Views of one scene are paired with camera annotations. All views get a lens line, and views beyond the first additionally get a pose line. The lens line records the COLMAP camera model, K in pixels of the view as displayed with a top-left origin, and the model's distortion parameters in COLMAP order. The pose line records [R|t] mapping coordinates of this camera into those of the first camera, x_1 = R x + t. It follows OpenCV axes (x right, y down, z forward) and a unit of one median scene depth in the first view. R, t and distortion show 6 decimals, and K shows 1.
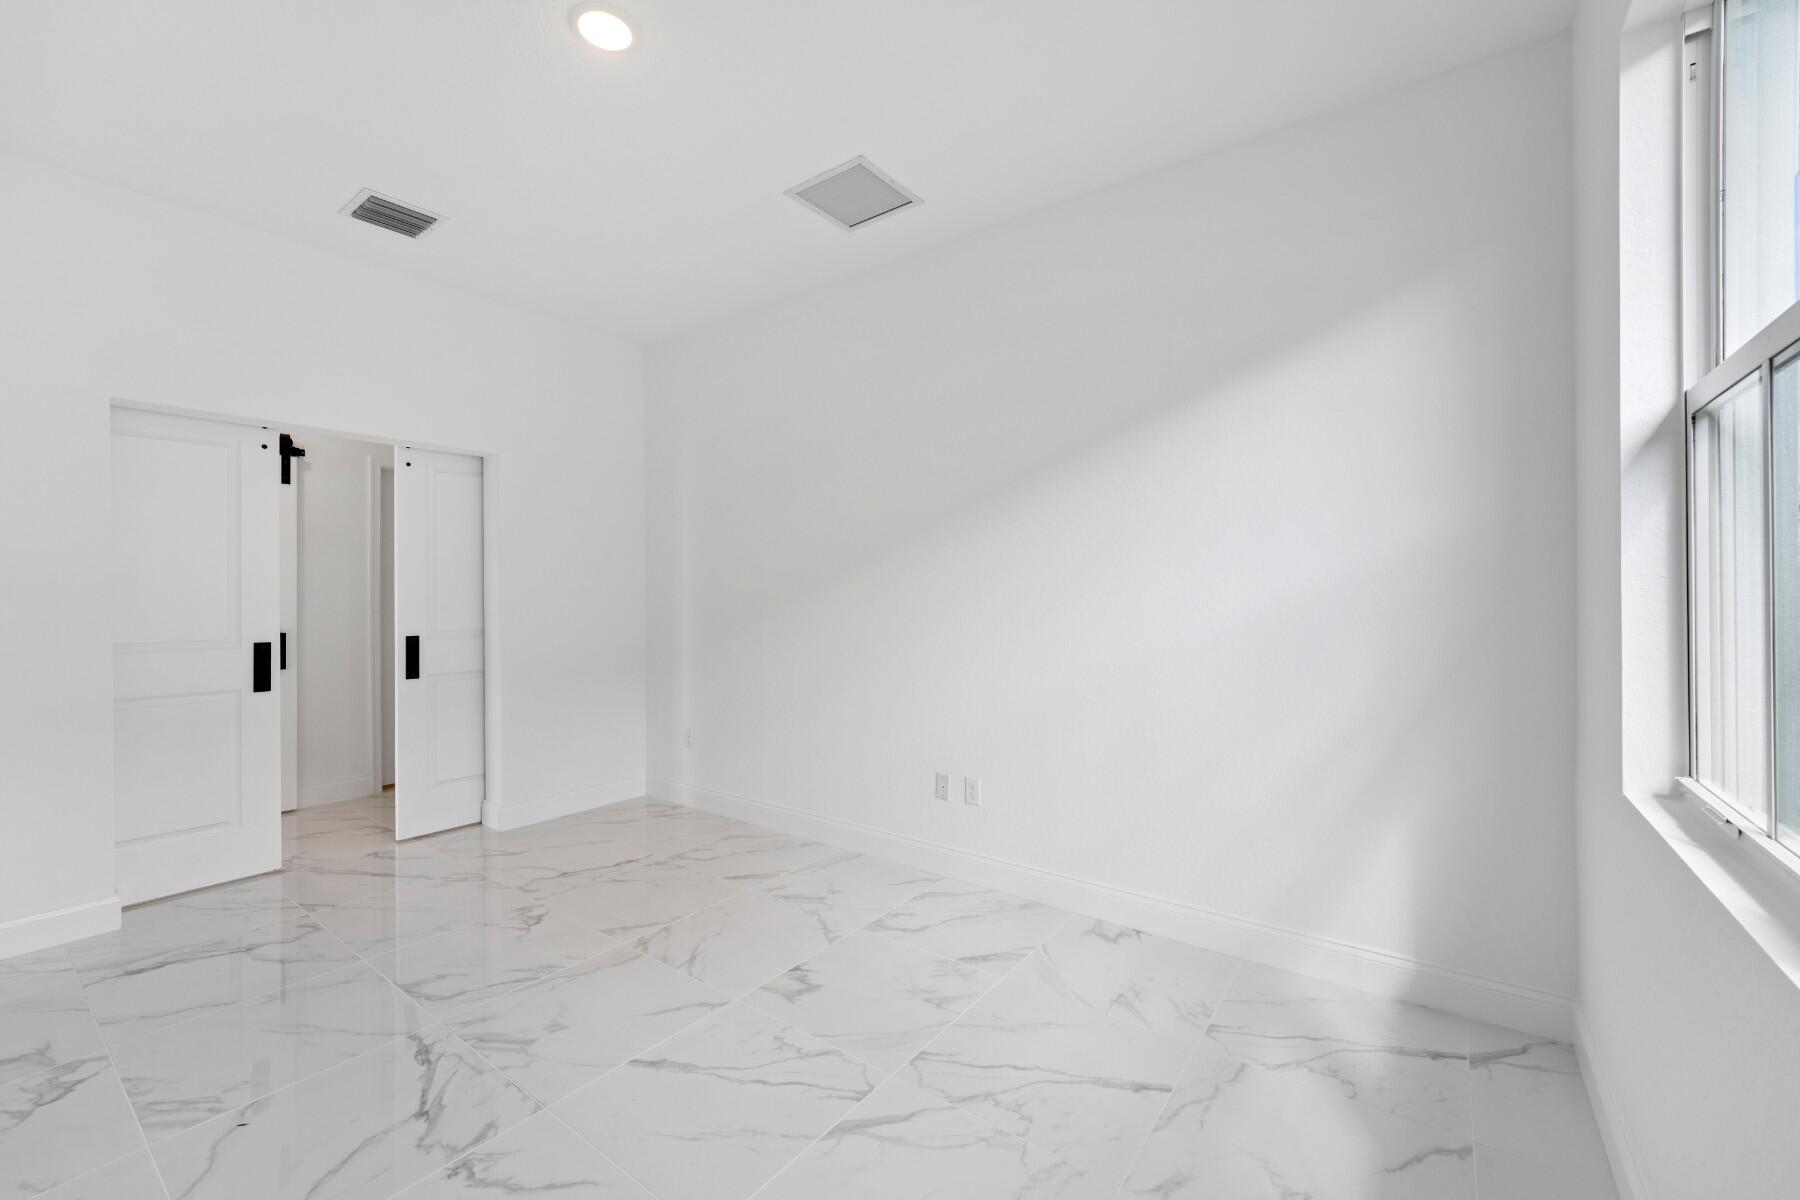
lens RADIAL K [[743.9, 0, 898.3], [0, 743.9, 598.1], [0, 0, 1]] dist [-0.023448, 0.000448]
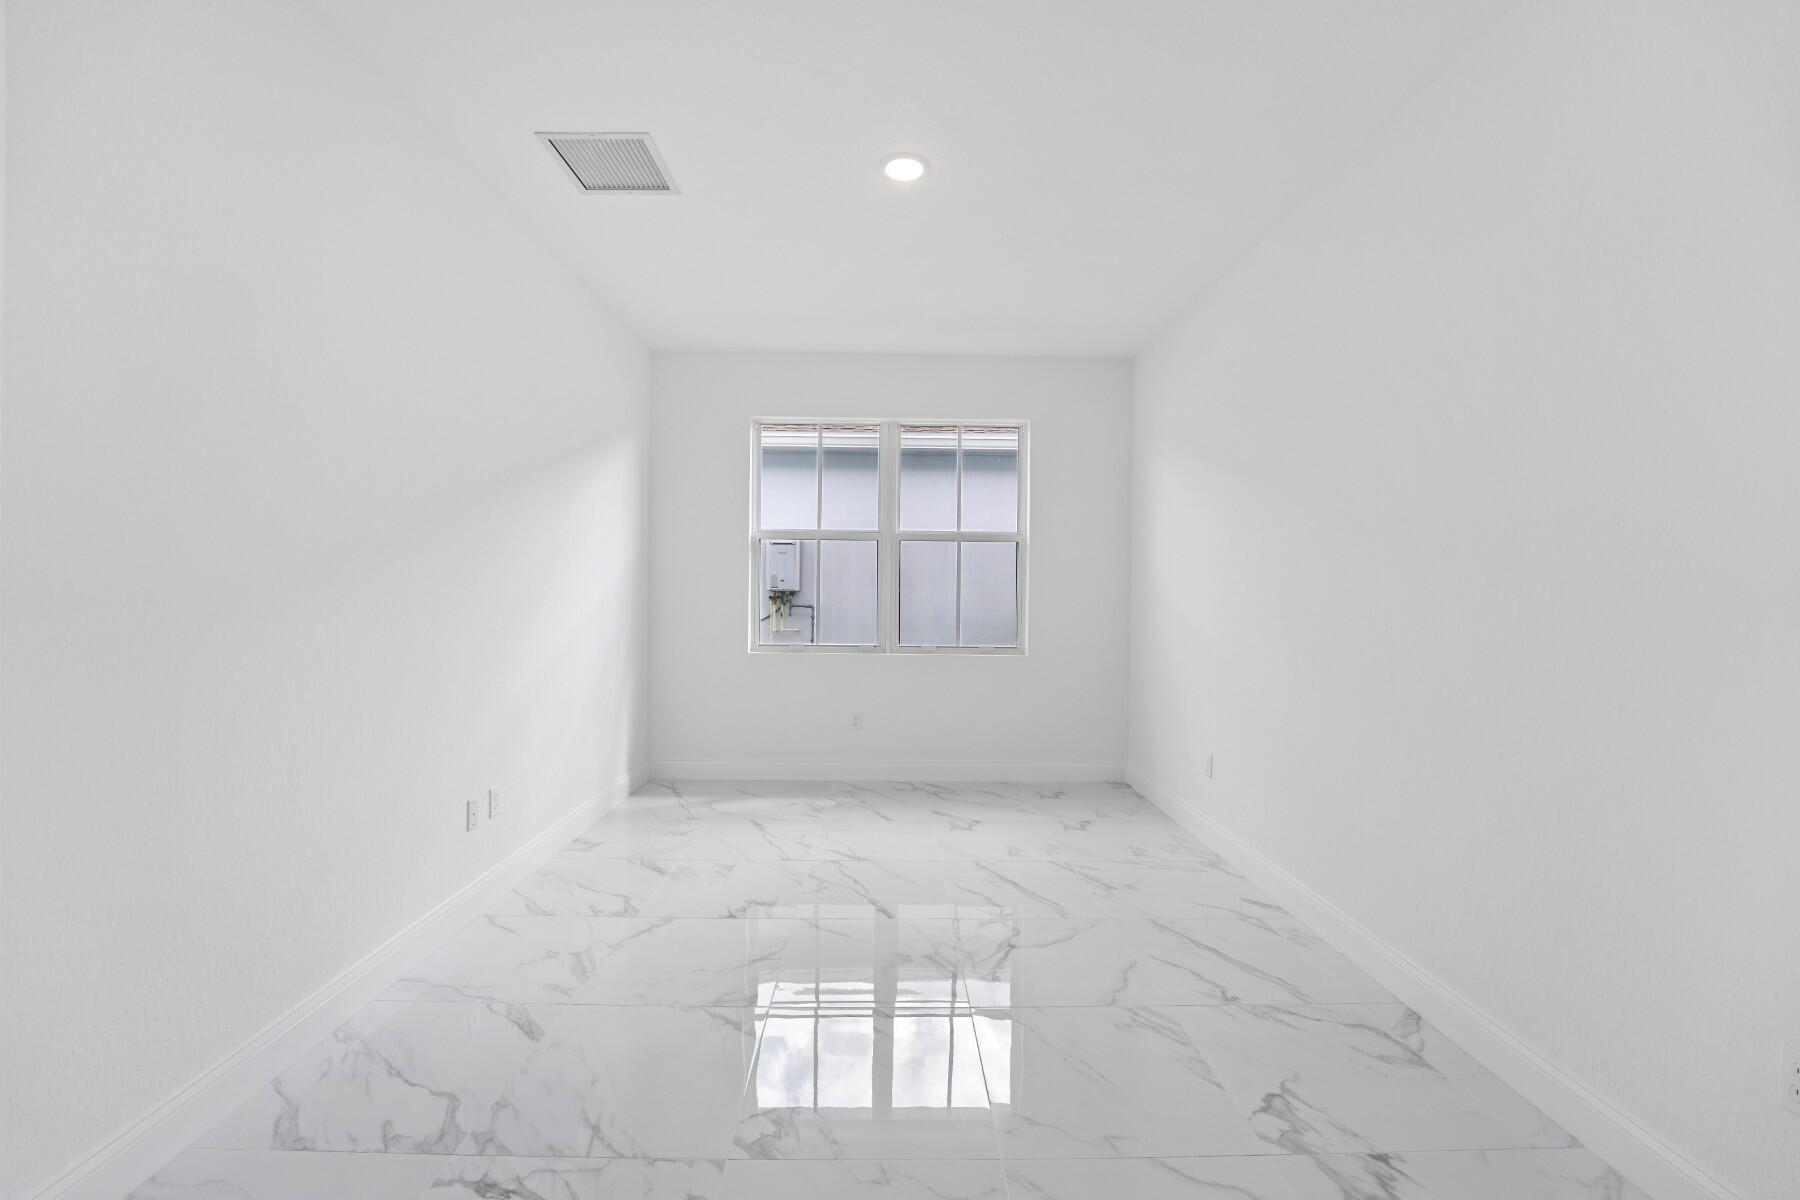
lens RADIAL K [[743.9, 0, 898.3], [0, 743.9, 598.1], [0, 0, 1]] dist [-0.023448, 0.000448]
pose [[-0.603727, -0.022802, 0.796865, -1.203812], [-0.003135, 0.999651, 0.026230, -0.029346], [-0.797185, 0.013337, -0.603588, 1.474790]]
